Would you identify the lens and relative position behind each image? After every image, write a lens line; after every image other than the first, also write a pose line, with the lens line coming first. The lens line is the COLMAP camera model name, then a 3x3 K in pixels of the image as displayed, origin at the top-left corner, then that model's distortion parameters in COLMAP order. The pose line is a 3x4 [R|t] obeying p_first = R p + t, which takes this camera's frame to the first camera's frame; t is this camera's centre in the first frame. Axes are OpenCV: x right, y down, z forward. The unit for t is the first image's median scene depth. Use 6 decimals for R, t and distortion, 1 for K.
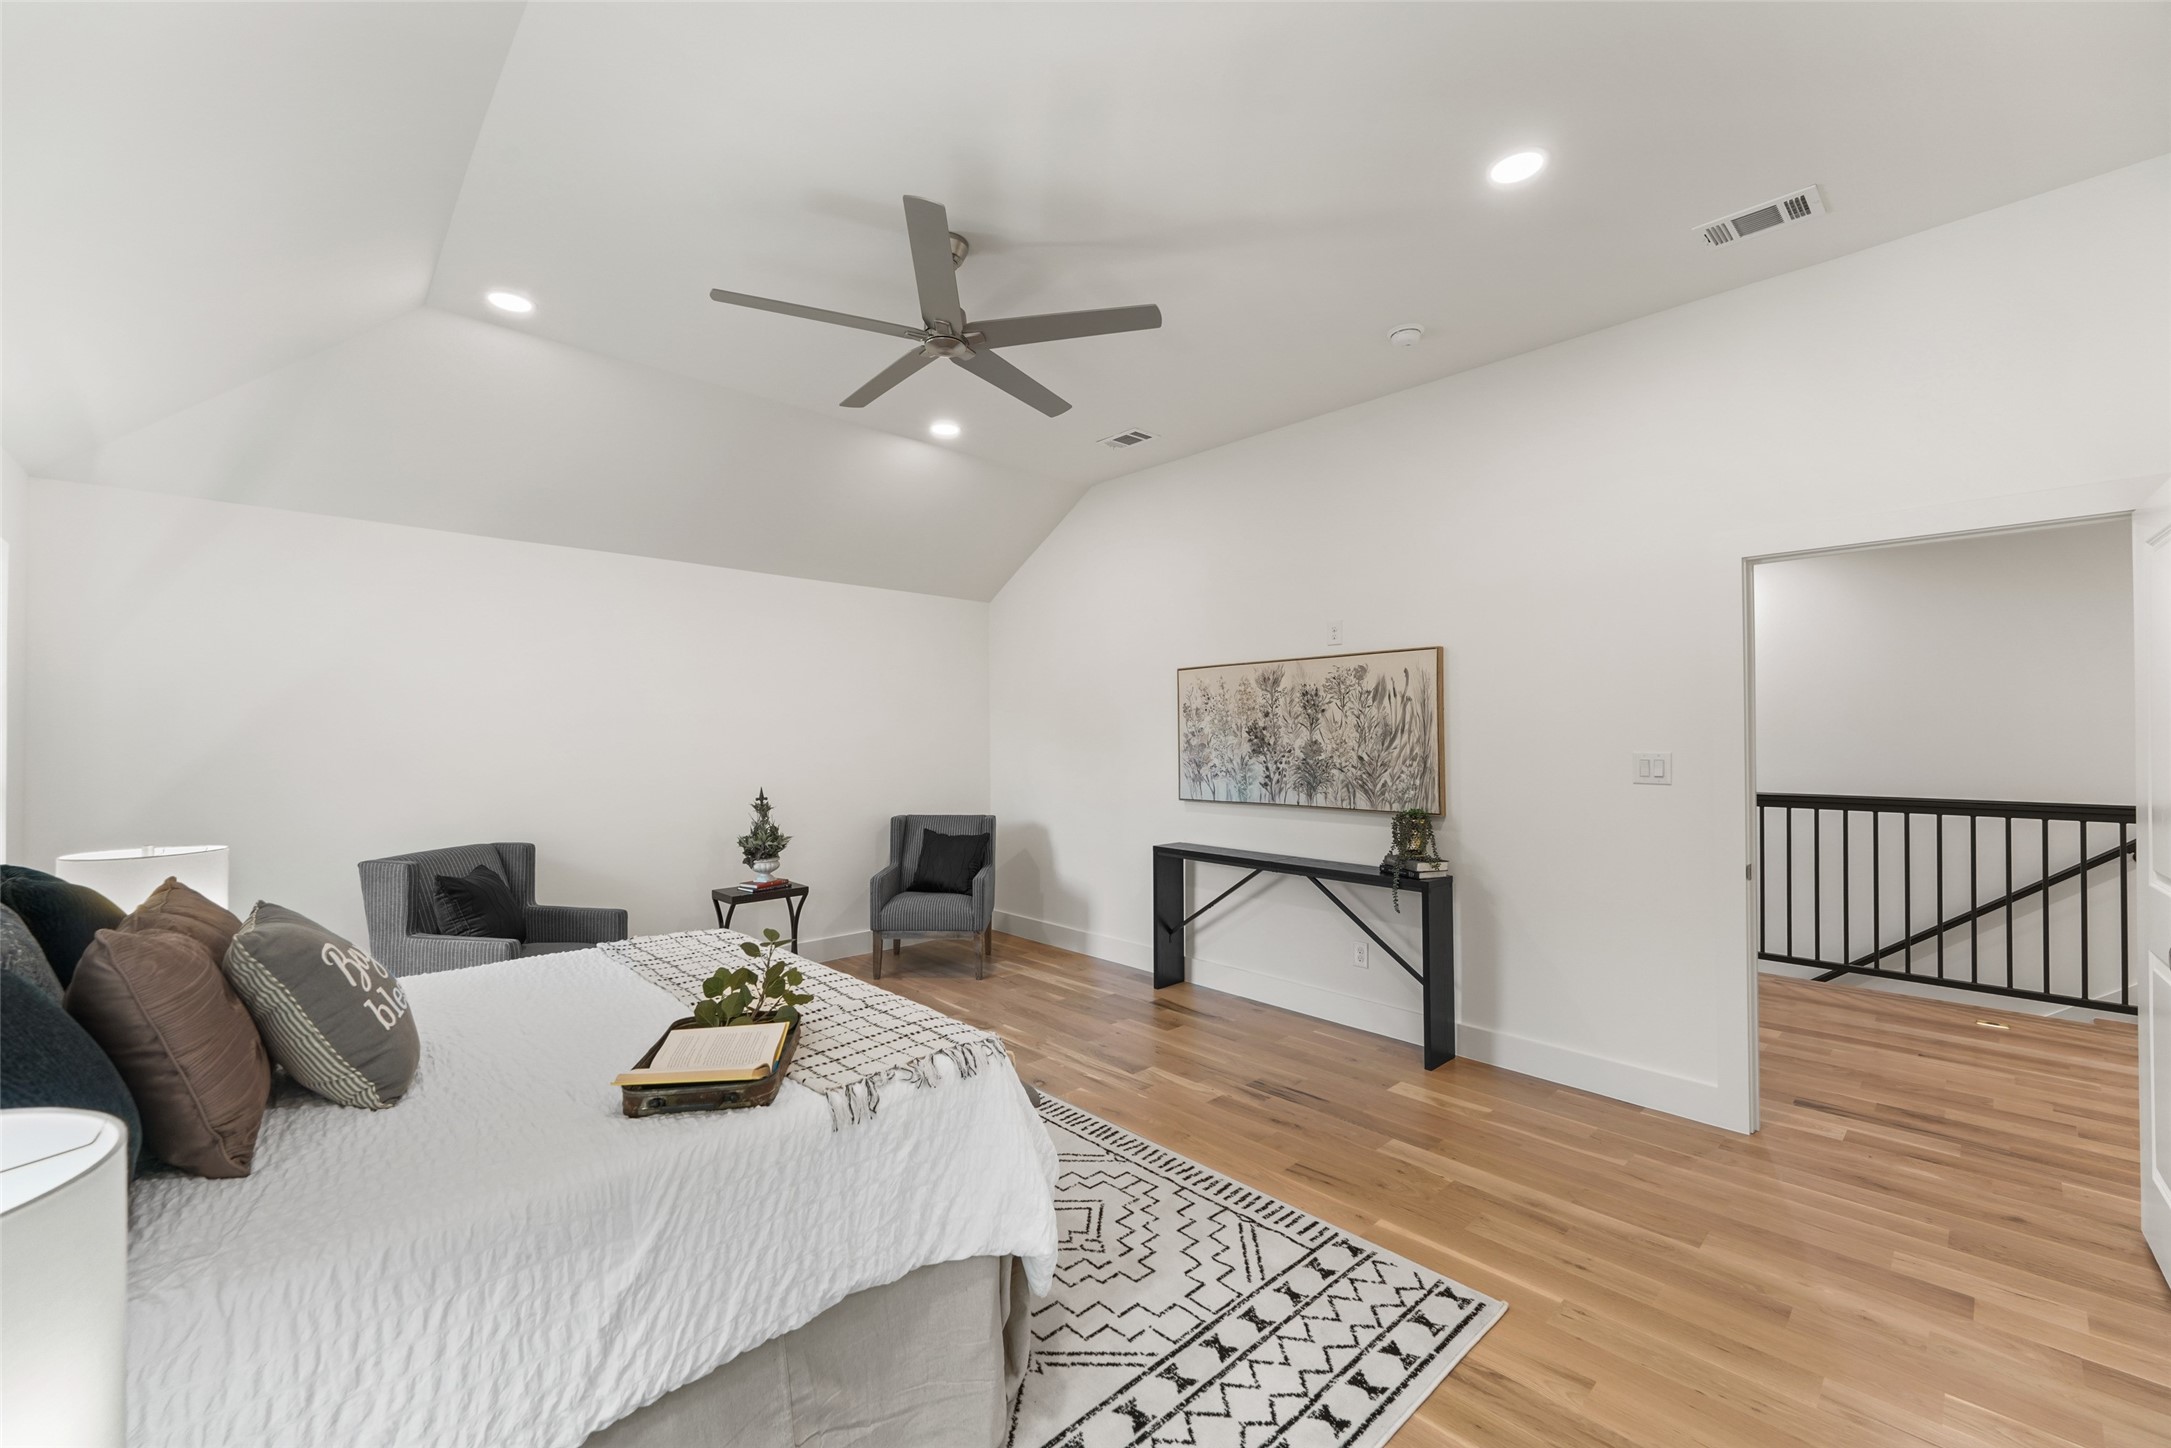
lens RADIAL K [[858.3, 0, 1069.5], [0, 858.3, 731.0], [0, 0, 1]] dist [0.001885, -0.000527]
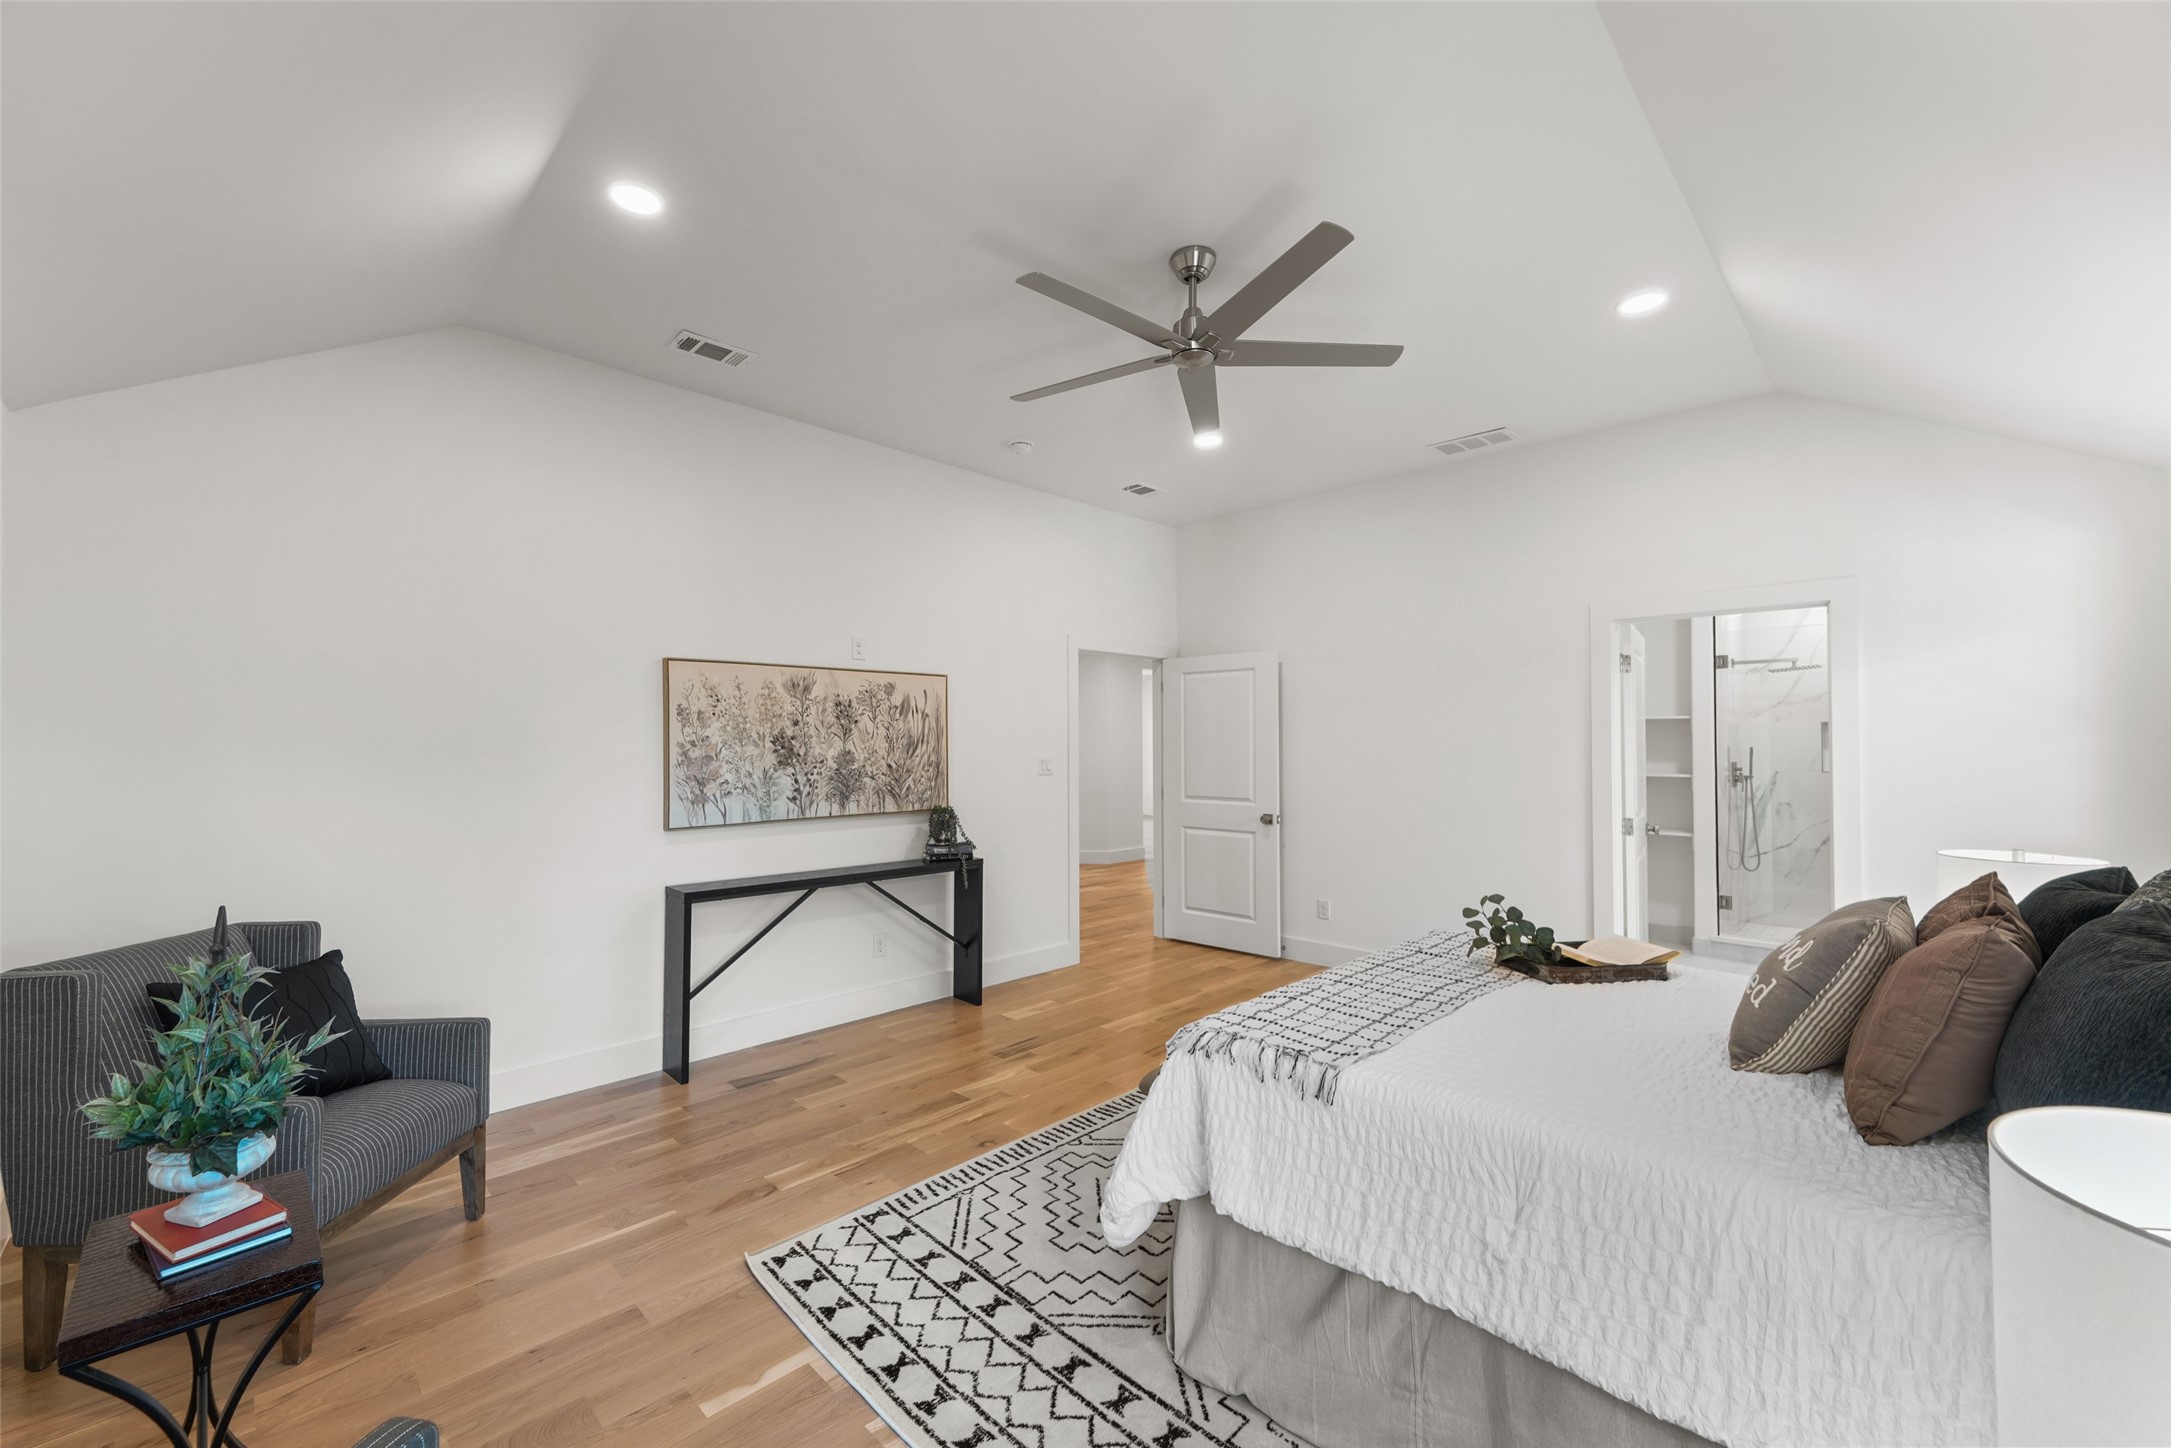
lens RADIAL K [[849.0, 0, 1083.0], [0, 849.0, 729.7], [0, 0, 1]] dist [-0.001482, -0.000271]
pose [[-0.041205, 0.021060, 0.998929, -0.749106], [-0.003484, 0.999769, -0.021222, 0.006820], [-0.999145, -0.004355, -0.041122, 0.776824]]
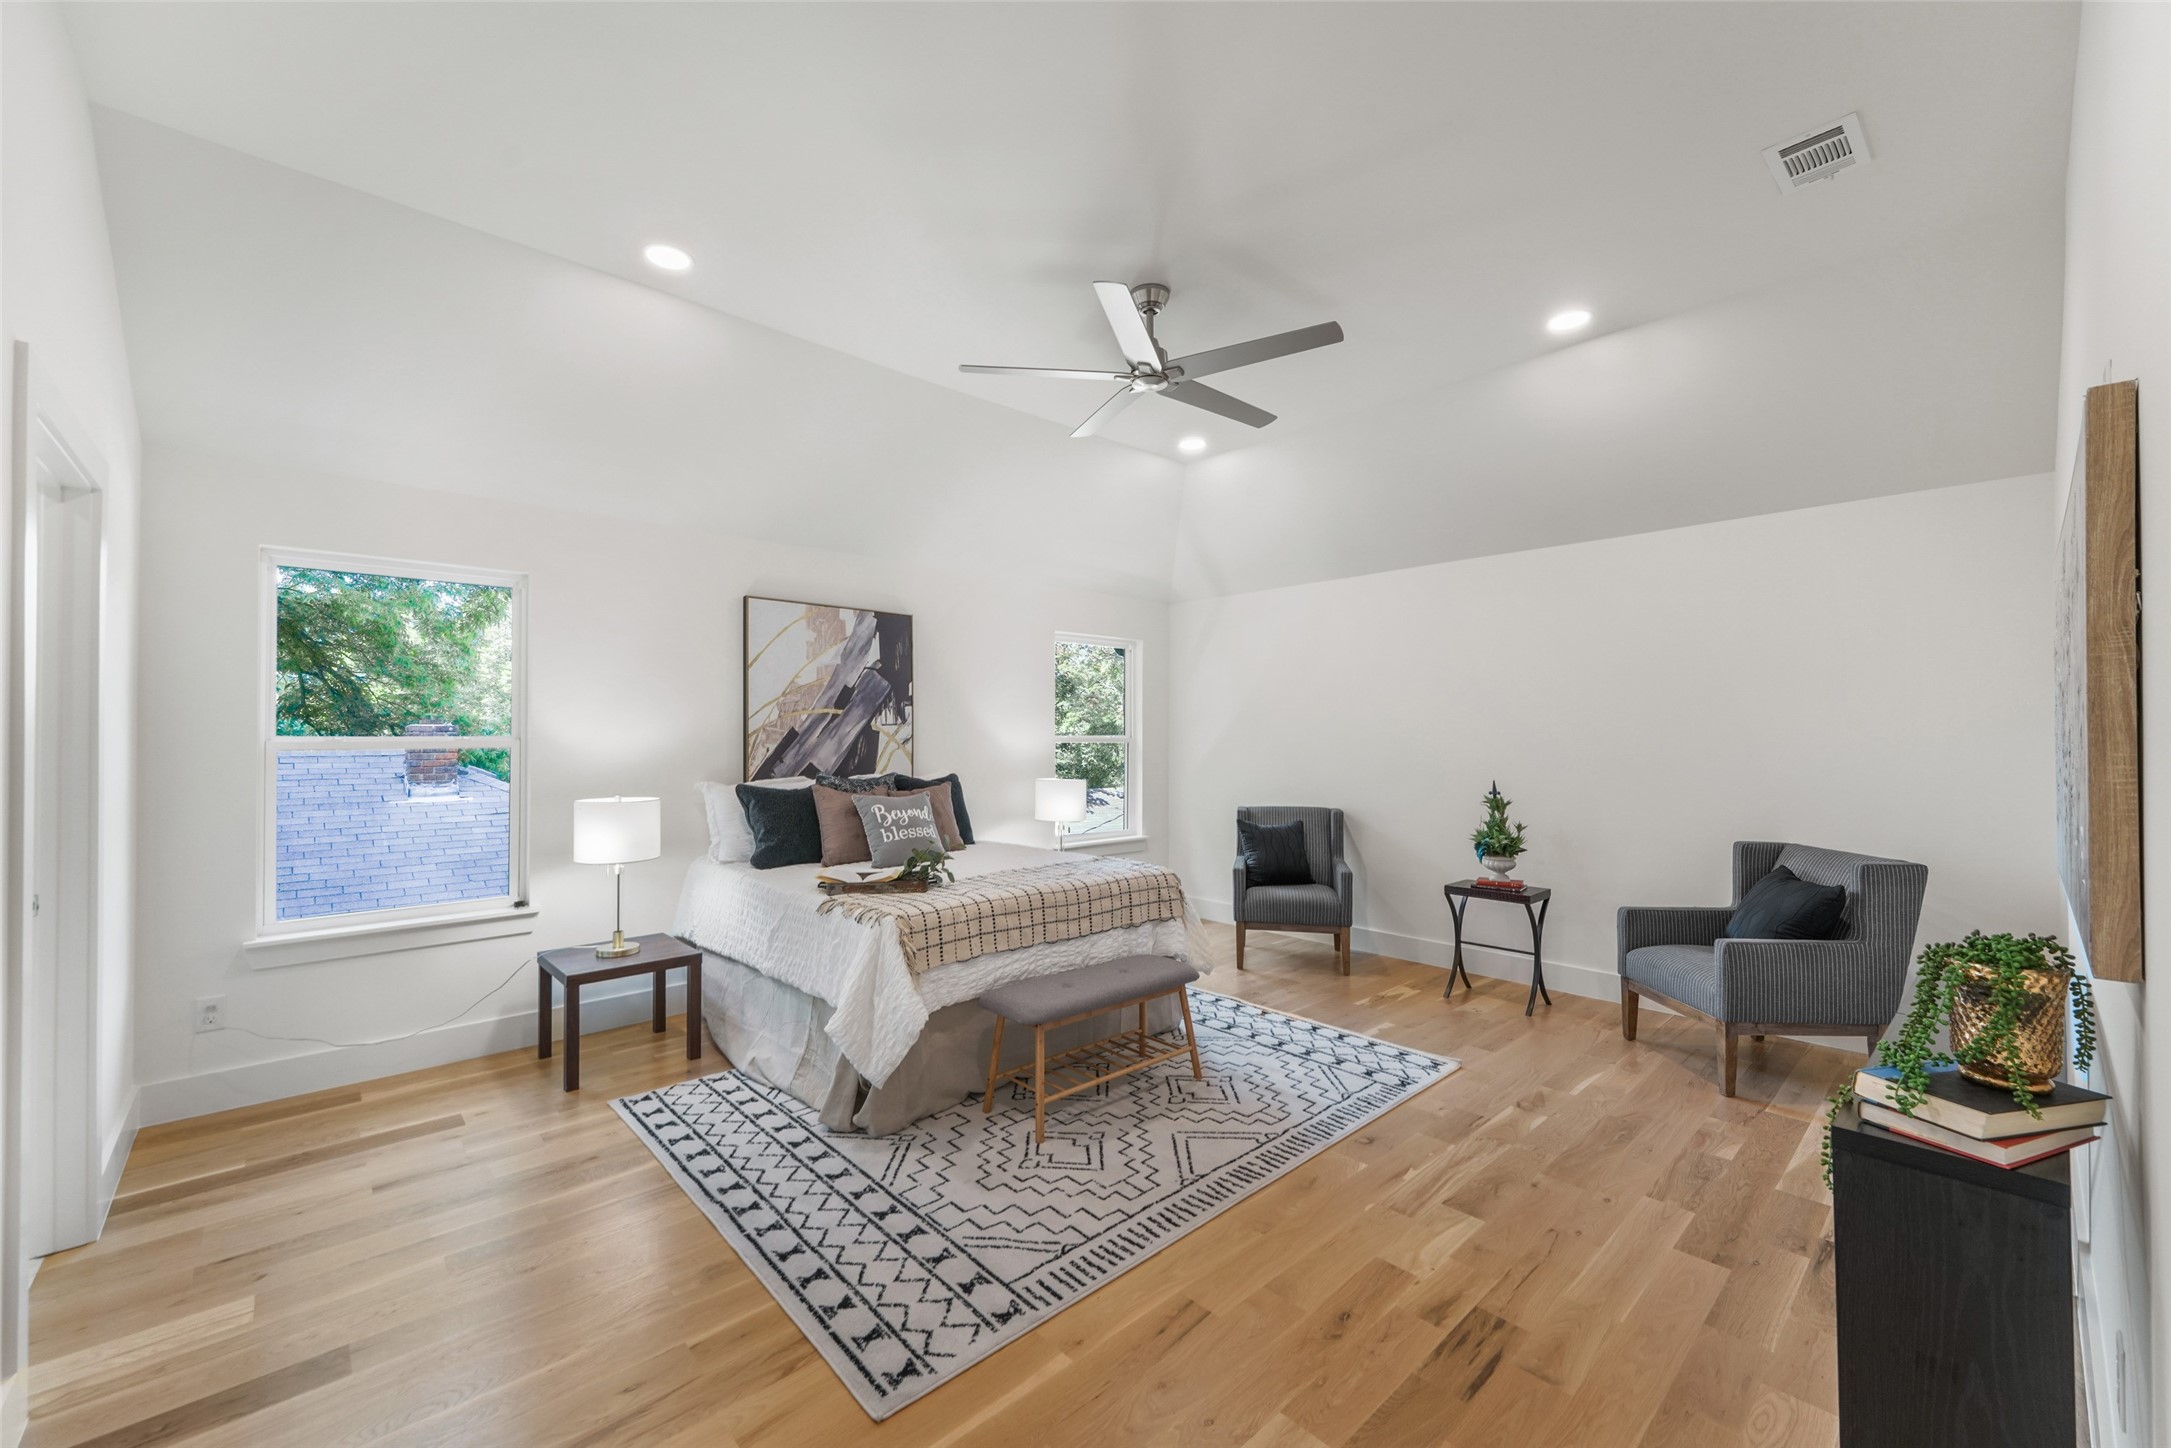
lens RADIAL K [[858.3, 0, 1069.5], [0, 858.3, 731.0], [0, 0, 1]] dist [0.001885, -0.000527]
pose [[-0.011634, -0.004661, -0.999921, 0.661044], [0.005200, 0.999975, -0.004722, 0.013859], [0.999919, -0.005254, -0.011609, 0.599329]]
